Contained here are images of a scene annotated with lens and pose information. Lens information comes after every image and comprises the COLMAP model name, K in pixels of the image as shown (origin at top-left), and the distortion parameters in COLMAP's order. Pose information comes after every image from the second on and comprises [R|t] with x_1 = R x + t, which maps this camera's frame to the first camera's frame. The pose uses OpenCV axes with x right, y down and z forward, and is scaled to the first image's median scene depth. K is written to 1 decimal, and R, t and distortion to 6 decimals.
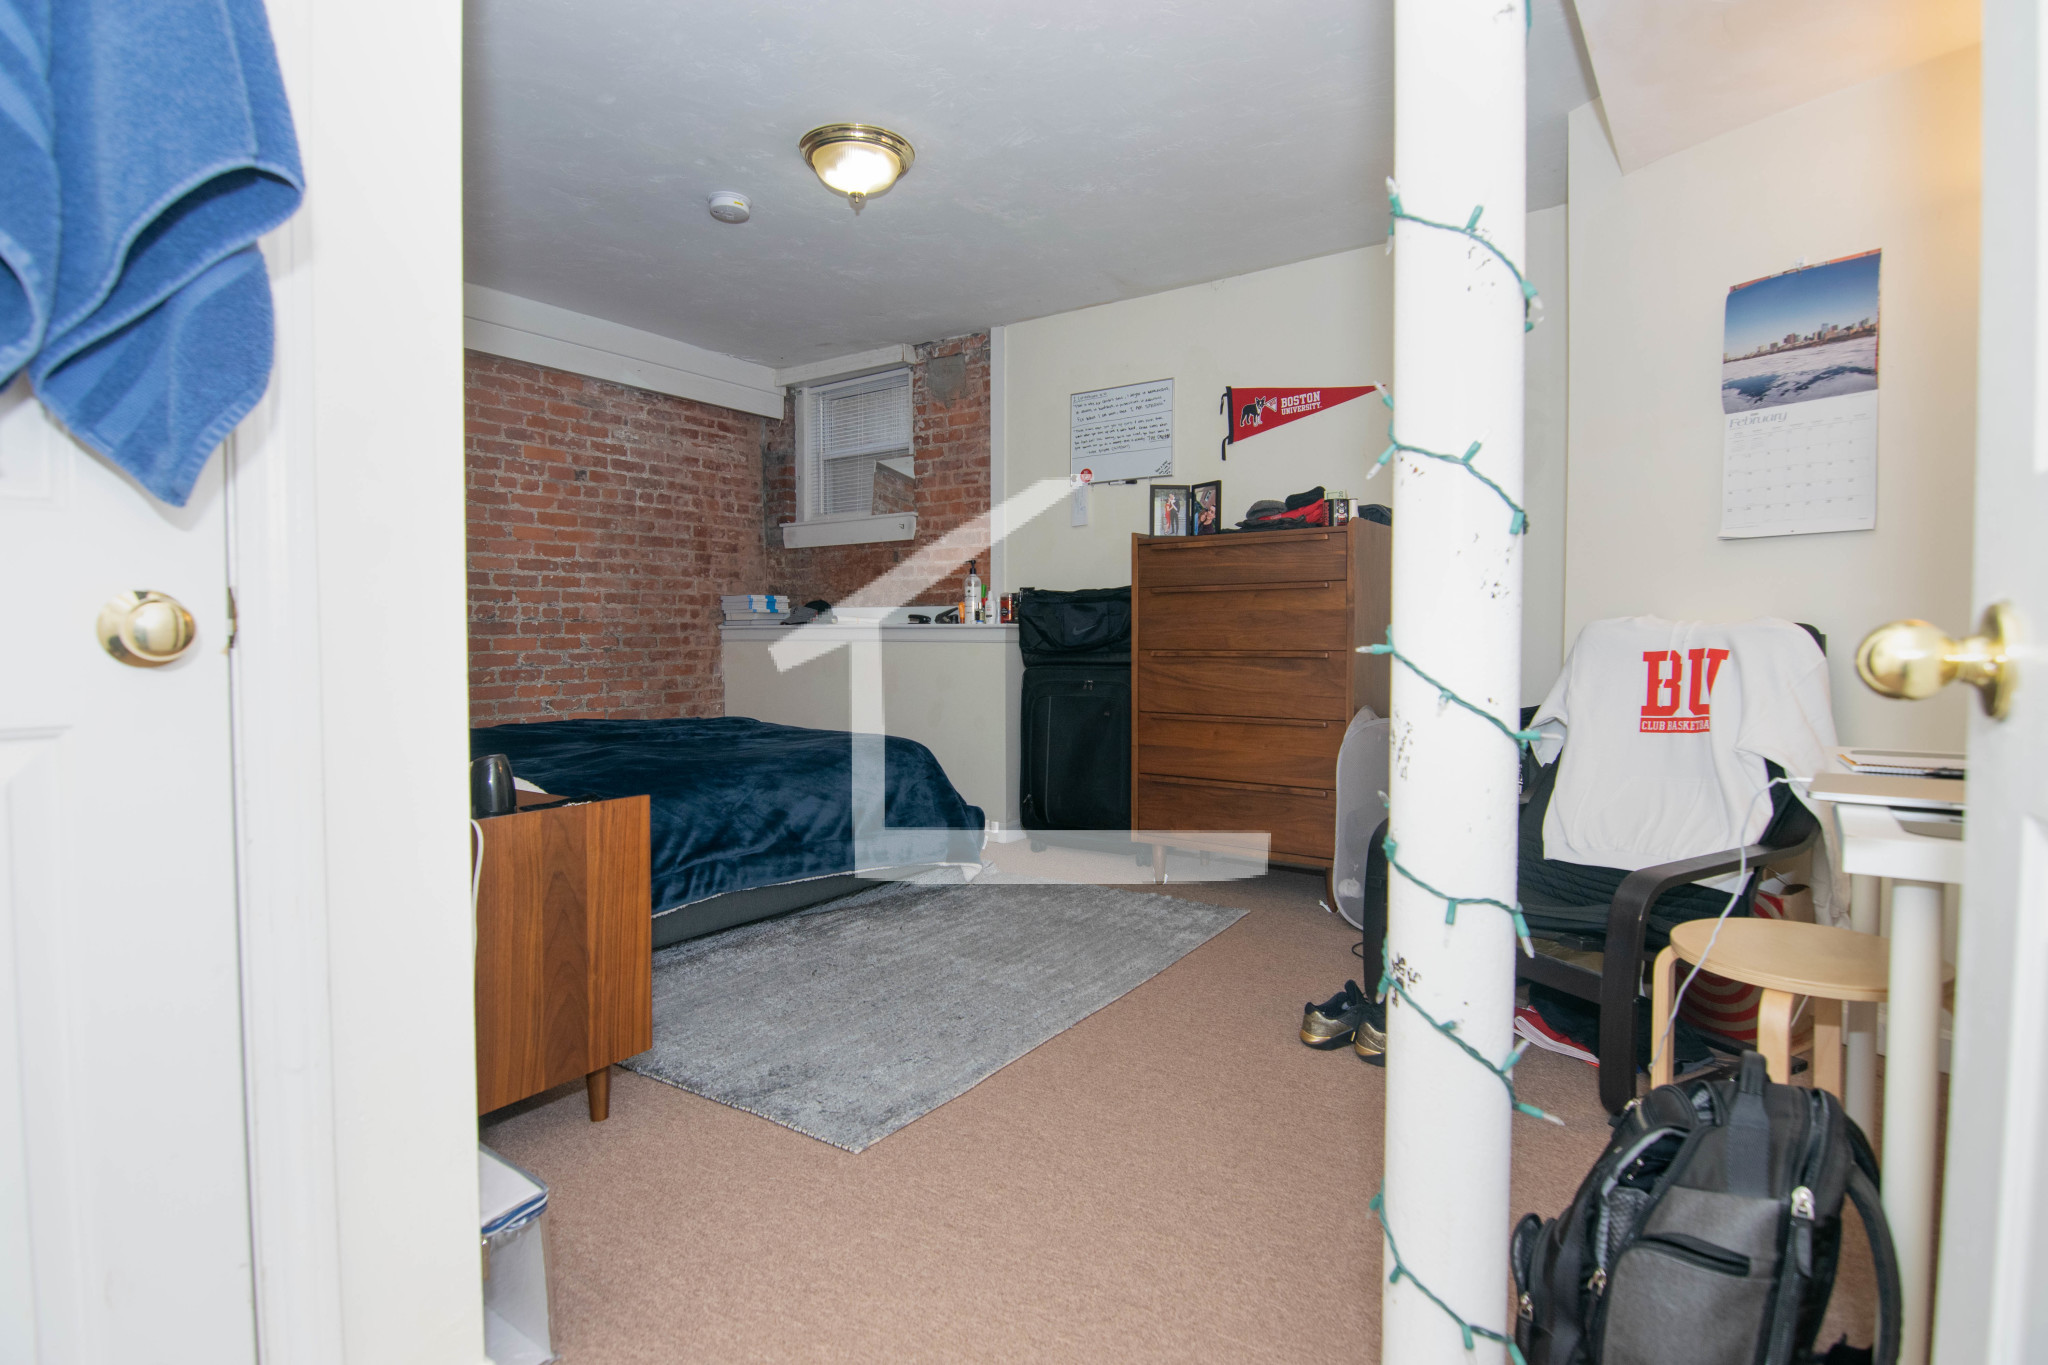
lens RADIAL K [[1004.8, 0, 1023.9], [0, 1004.8, 669.5], [0, 0, 1]] dist [-0.004663, -0.000840]
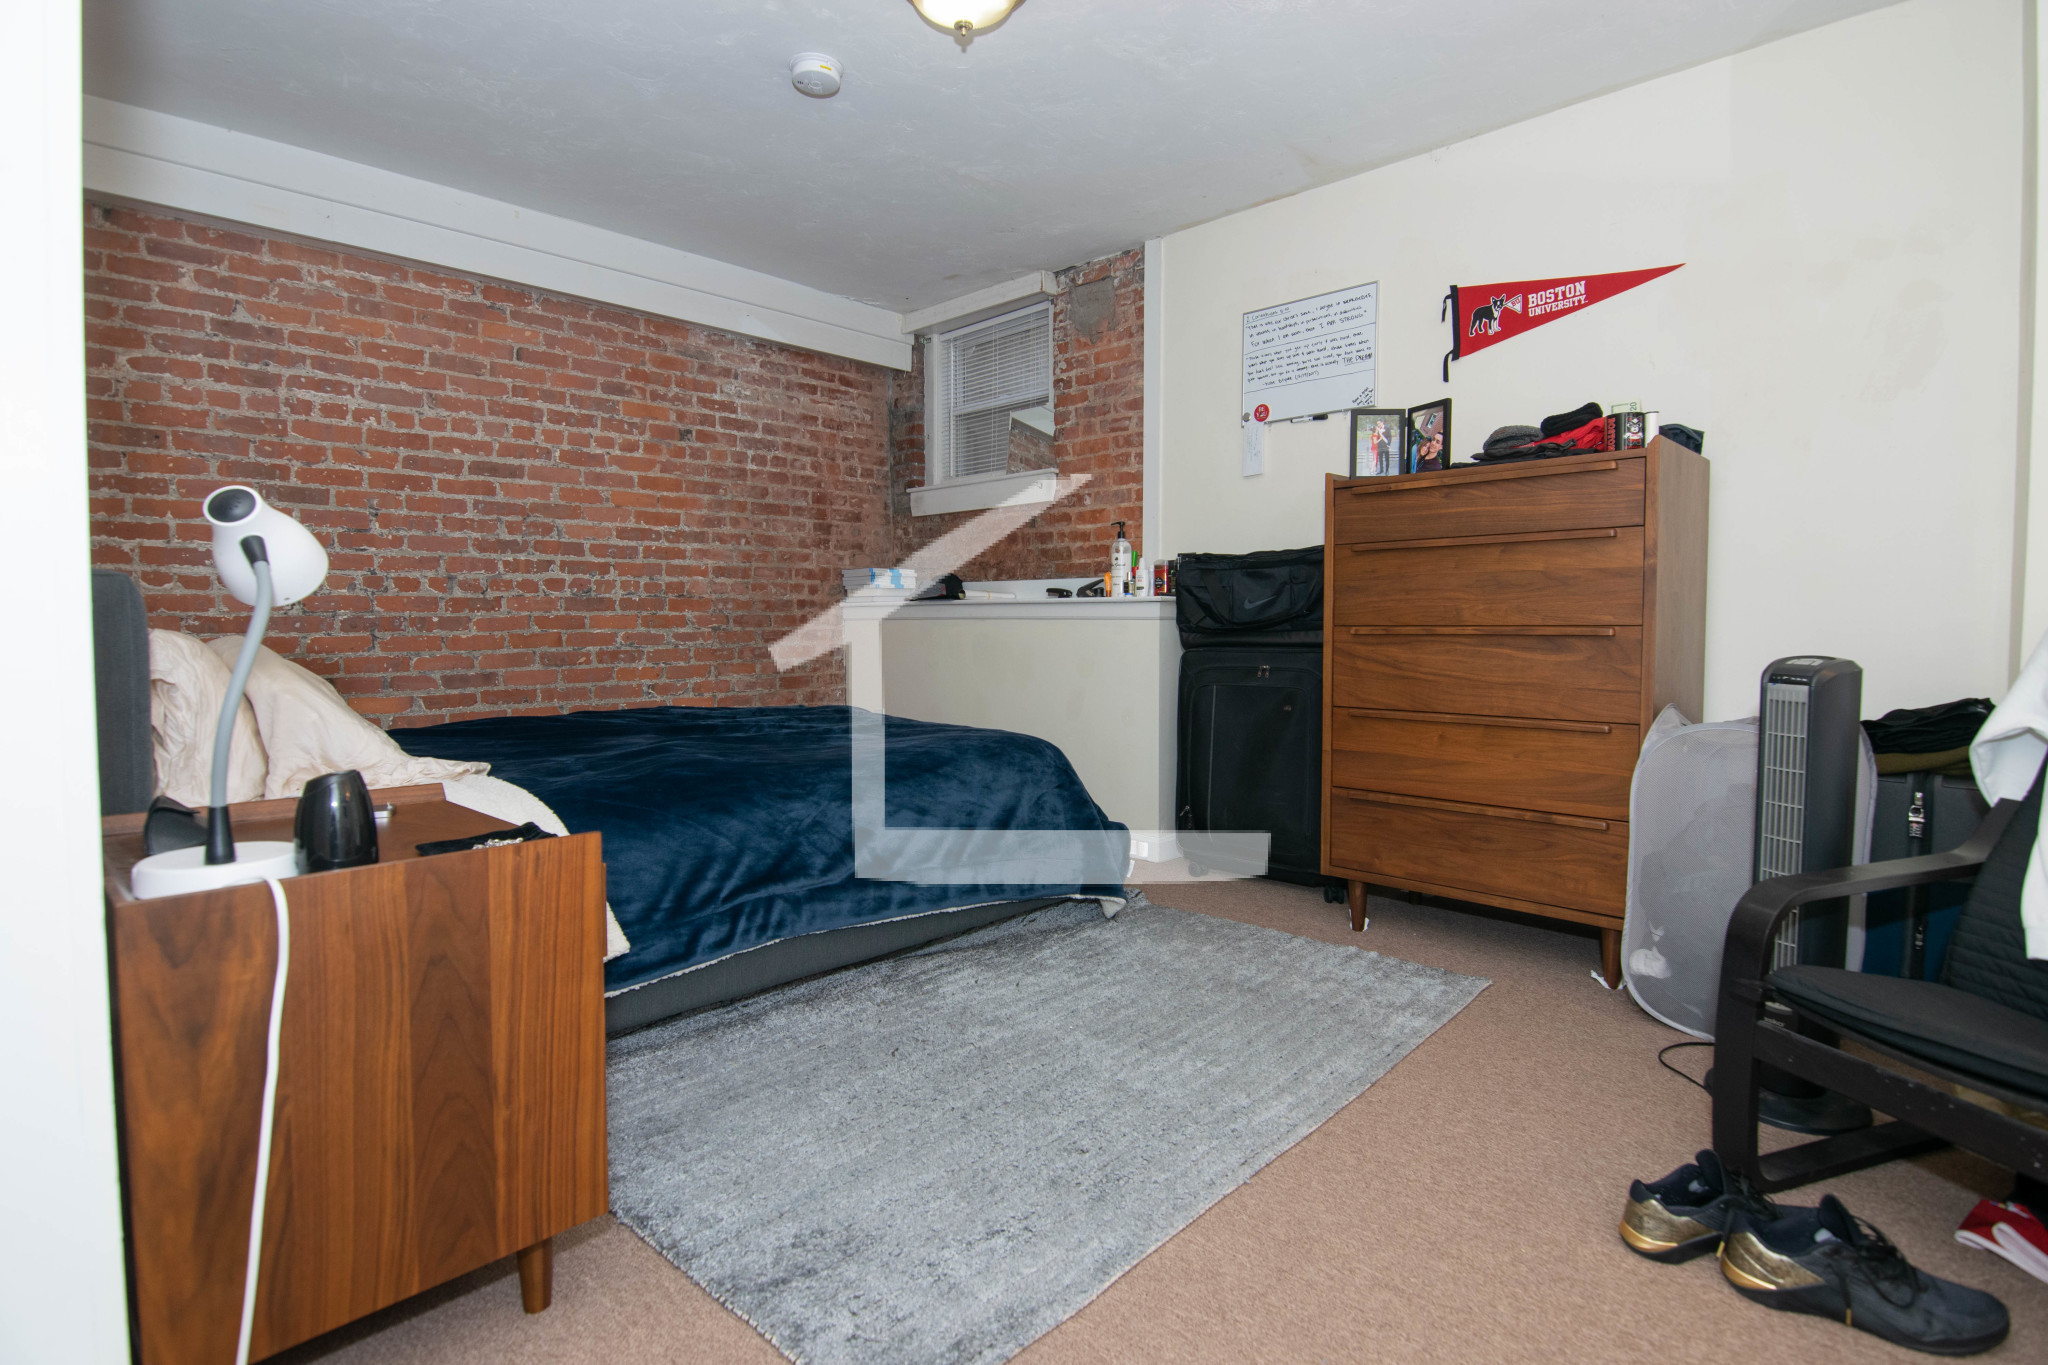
lens RADIAL K [[1004.8, 0, 1023.9], [0, 1004.8, 669.5], [0, 0, 1]] dist [-0.004663, -0.000840]
pose [[0.987583, 0.007280, -0.156932, 0.001523], [-0.005198, 0.999893, 0.013671, 0.004421], [0.157014, -0.012686, 0.987515, 0.213895]]
